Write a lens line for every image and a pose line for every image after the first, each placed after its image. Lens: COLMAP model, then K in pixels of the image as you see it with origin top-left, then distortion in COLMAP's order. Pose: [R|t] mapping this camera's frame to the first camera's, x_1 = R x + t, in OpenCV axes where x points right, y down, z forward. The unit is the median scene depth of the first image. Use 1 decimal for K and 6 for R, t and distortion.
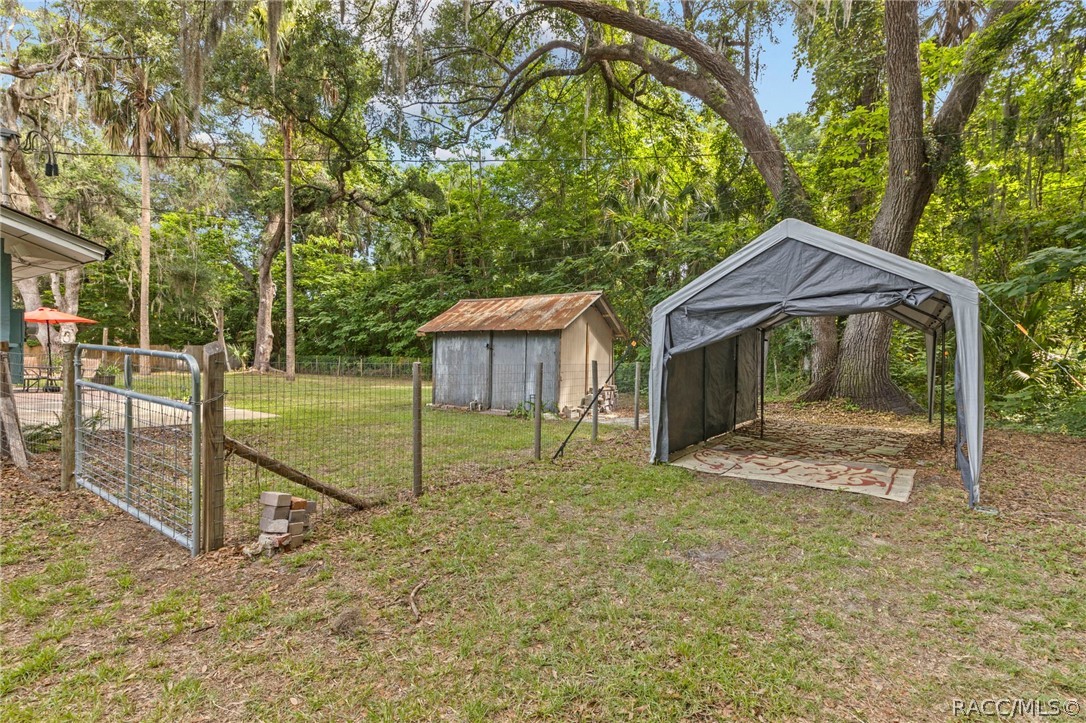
lens RADIAL K [[489.8, 0, 545.8], [0, 489.8, 365.6], [0, 0, 1]] dist [0.002315, -0.000488]
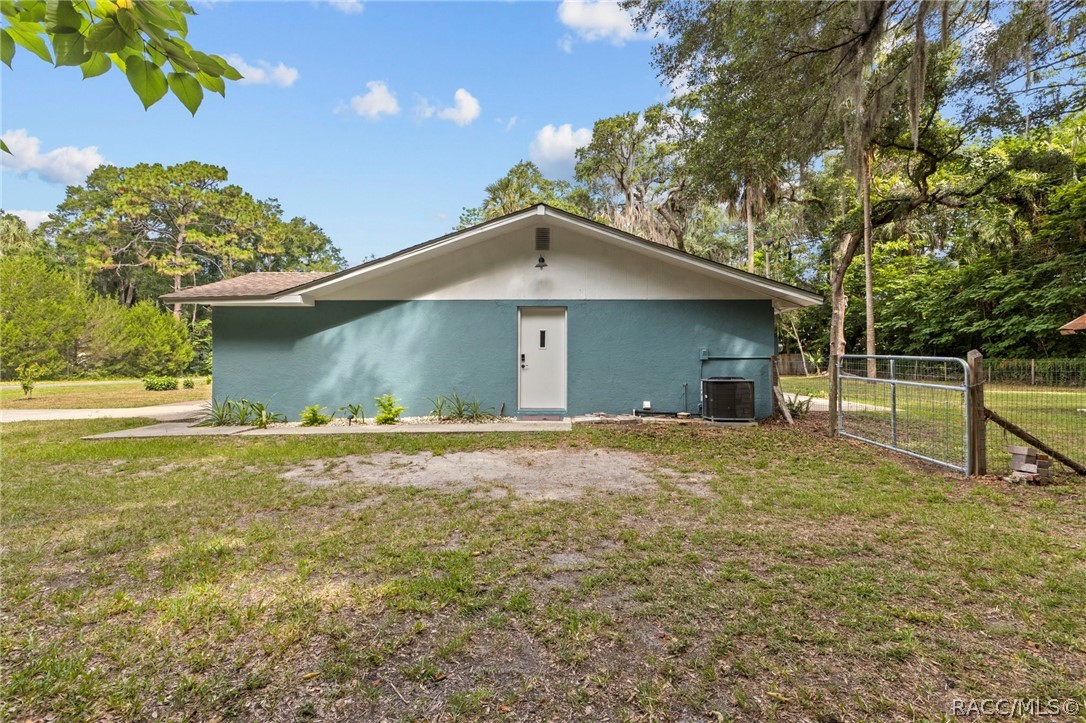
lens RADIAL K [[482.8, 0, 545.0], [0, 482.8, 354.7], [0, 0, 1]] dist [0.001263, -0.000266]
pose [[0.538200, -0.037275, -0.841993, -0.010510], [0.007799, 0.999199, -0.039250, 0.002865], [0.842781, 0.014558, 0.538059, -0.159262]]
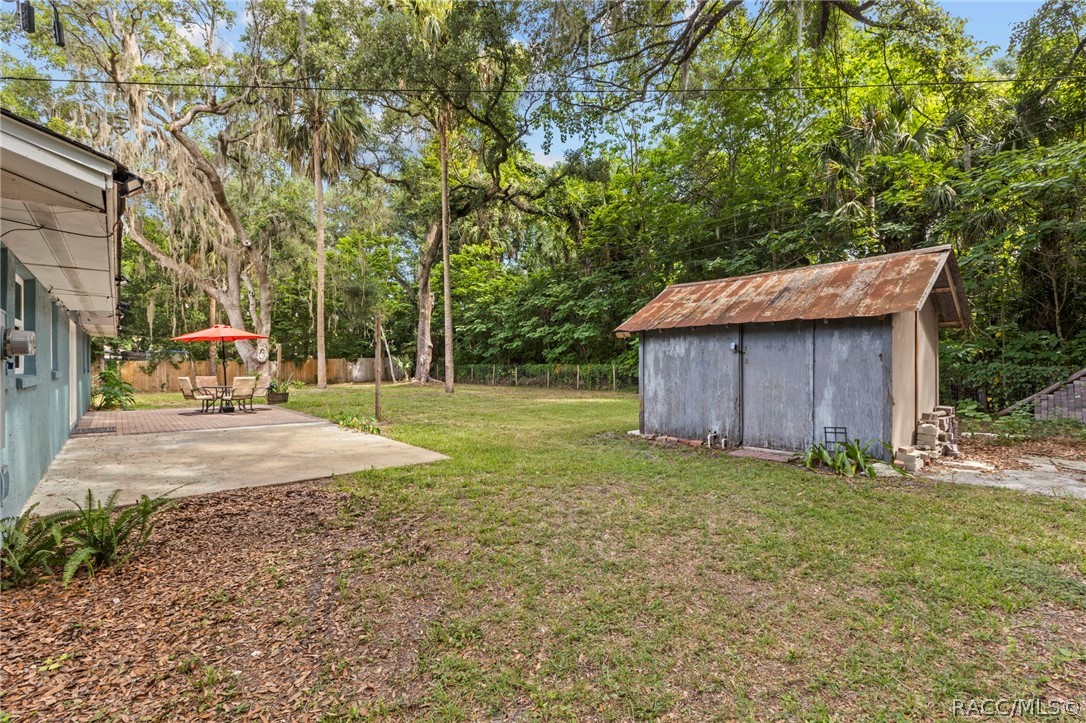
lens RADIAL K [[464.1, 0, 540.9], [0, 464.1, 354.9], [0, 0, 1]] dist [-0.000630, -0.000079]
pose [[0.962087, -0.030794, -0.271000, -0.095207], [0.023037, 0.999230, -0.031761, -0.008395], [0.271770, 0.024313, 0.962055, 0.164068]]
